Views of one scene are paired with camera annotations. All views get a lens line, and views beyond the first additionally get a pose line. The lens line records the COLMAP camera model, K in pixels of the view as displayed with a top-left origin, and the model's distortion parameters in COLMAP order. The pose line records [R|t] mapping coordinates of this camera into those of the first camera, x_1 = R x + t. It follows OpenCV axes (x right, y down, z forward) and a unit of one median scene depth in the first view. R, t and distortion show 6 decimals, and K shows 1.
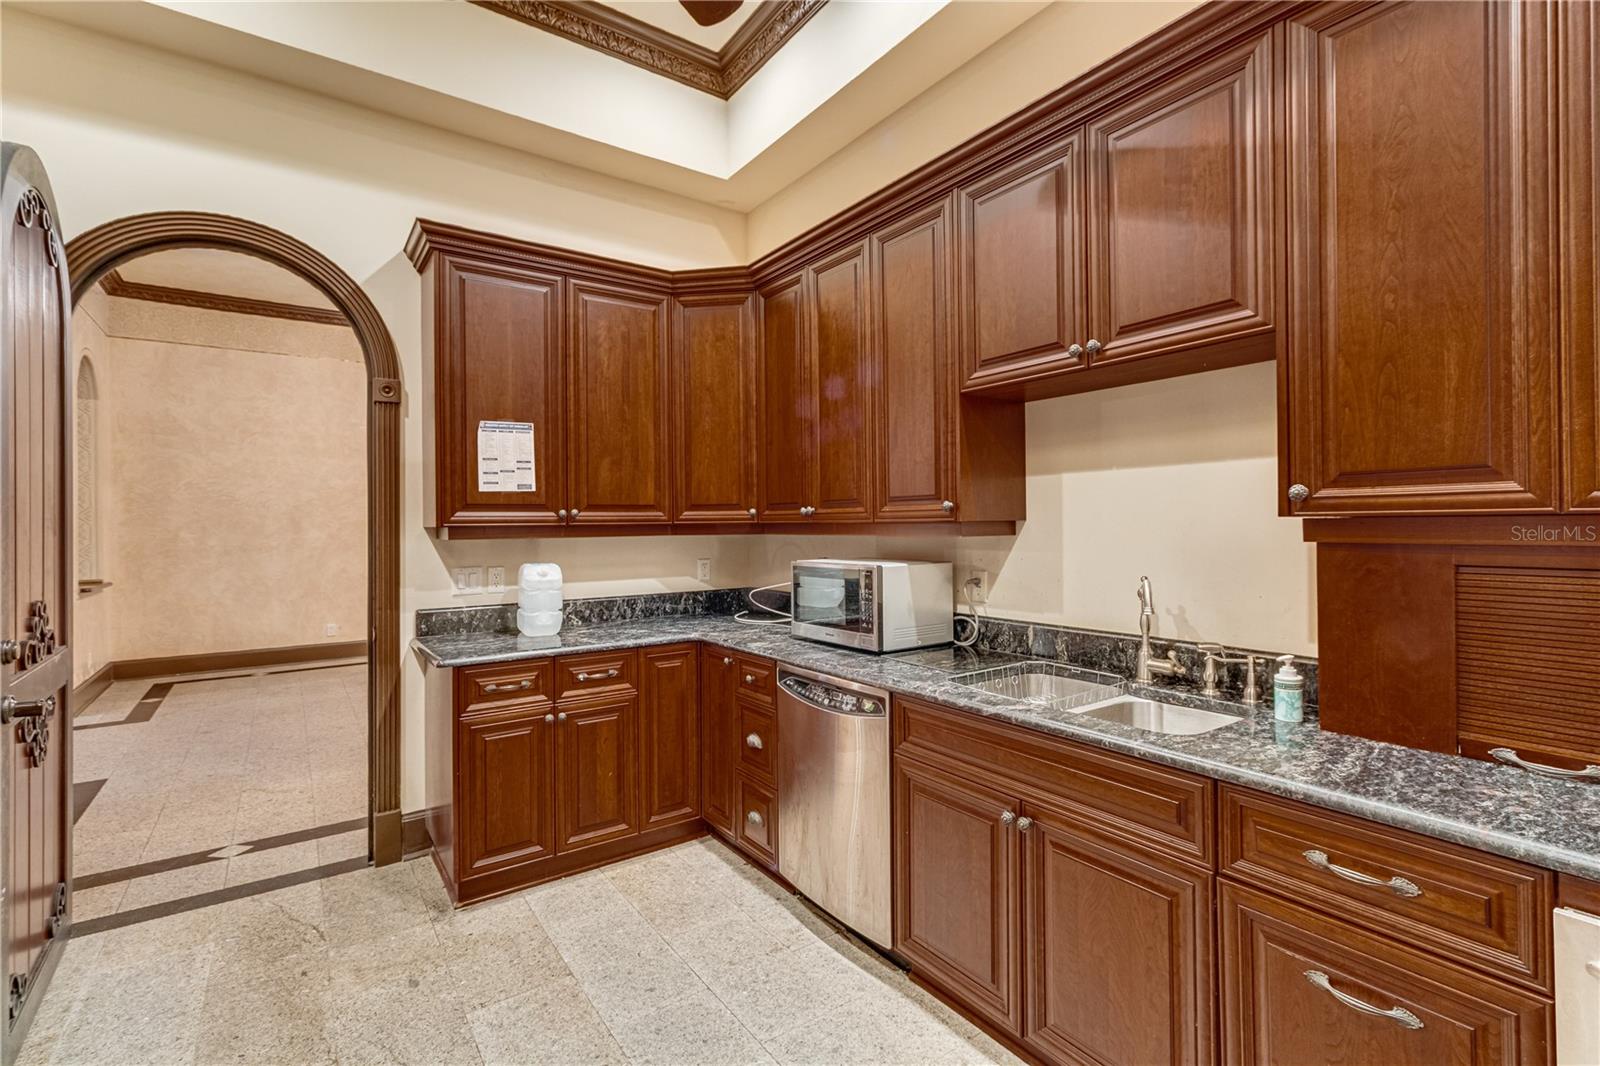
lens RADIAL K [[726.3, 0, 801.0], [0, 726.3, 518.6], [0, 0, 1]] dist [0.001232, 0.000436]
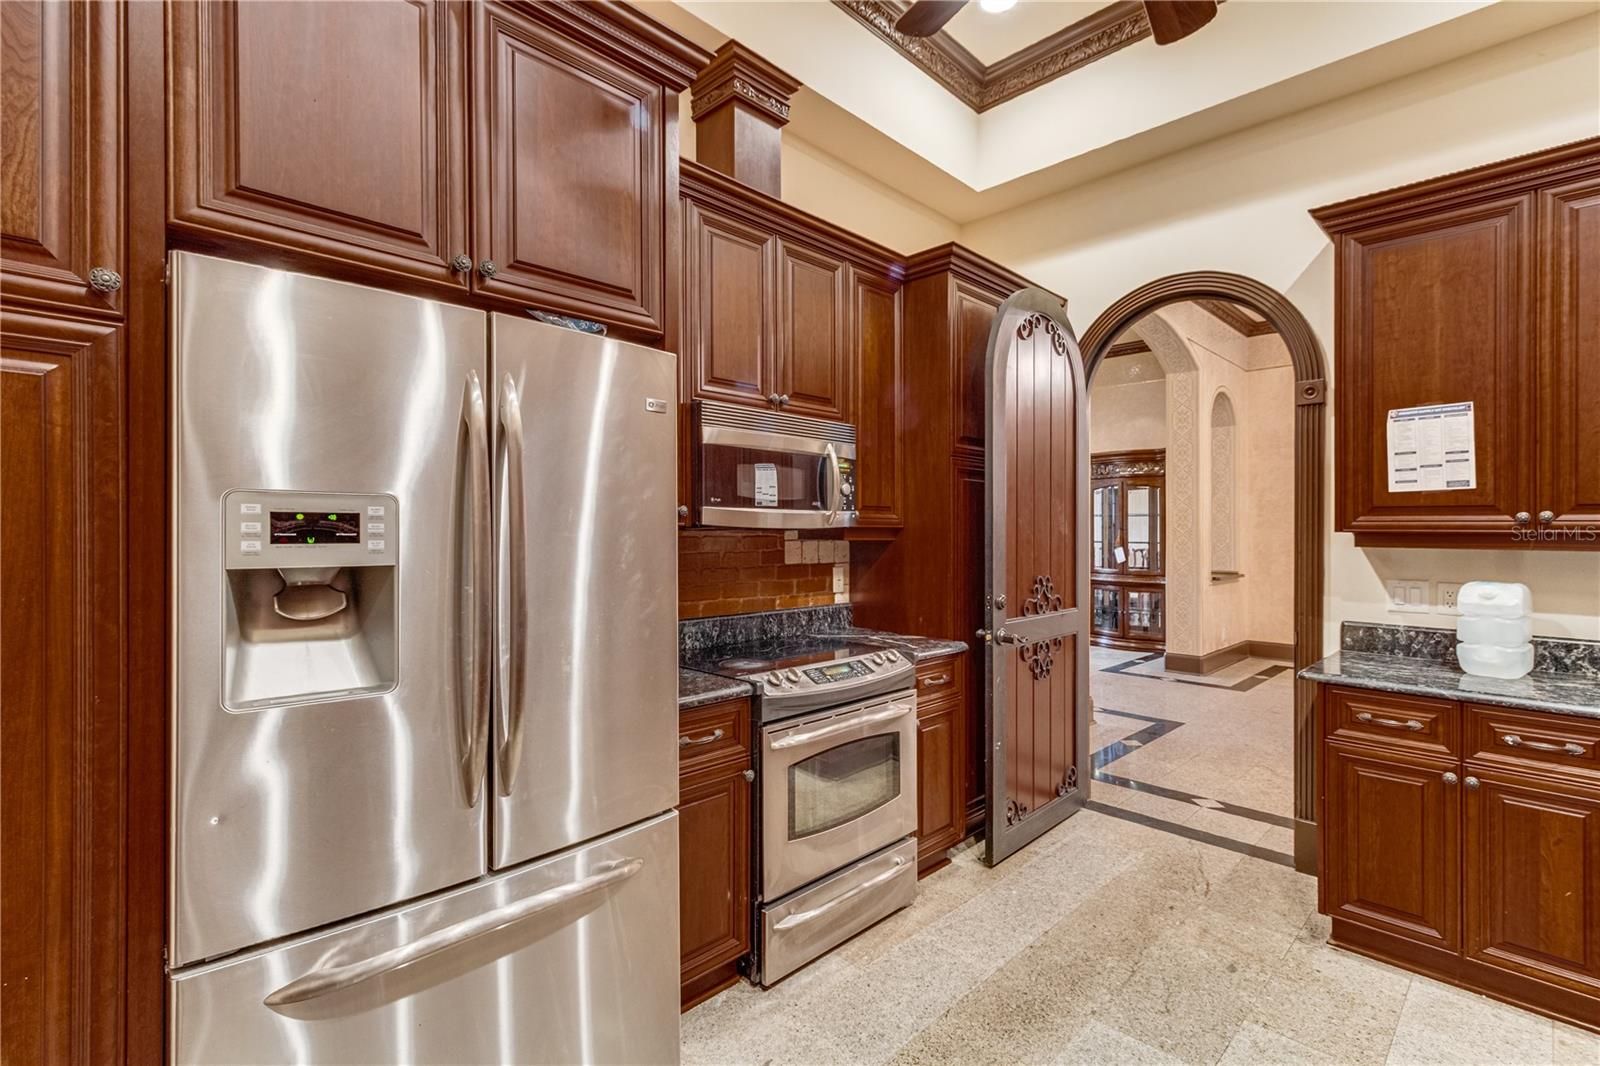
lens RADIAL K [[723.3, 0, 800.0], [0, 723.3, 533.0], [0, 0, 1]] dist [0.000299, -0.000046]
pose [[0.165185, 0.016485, -0.986125, 0.282174], [-0.000425, 0.999861, 0.016643, -0.002710], [0.986262, -0.002330, 0.165169, 0.161574]]
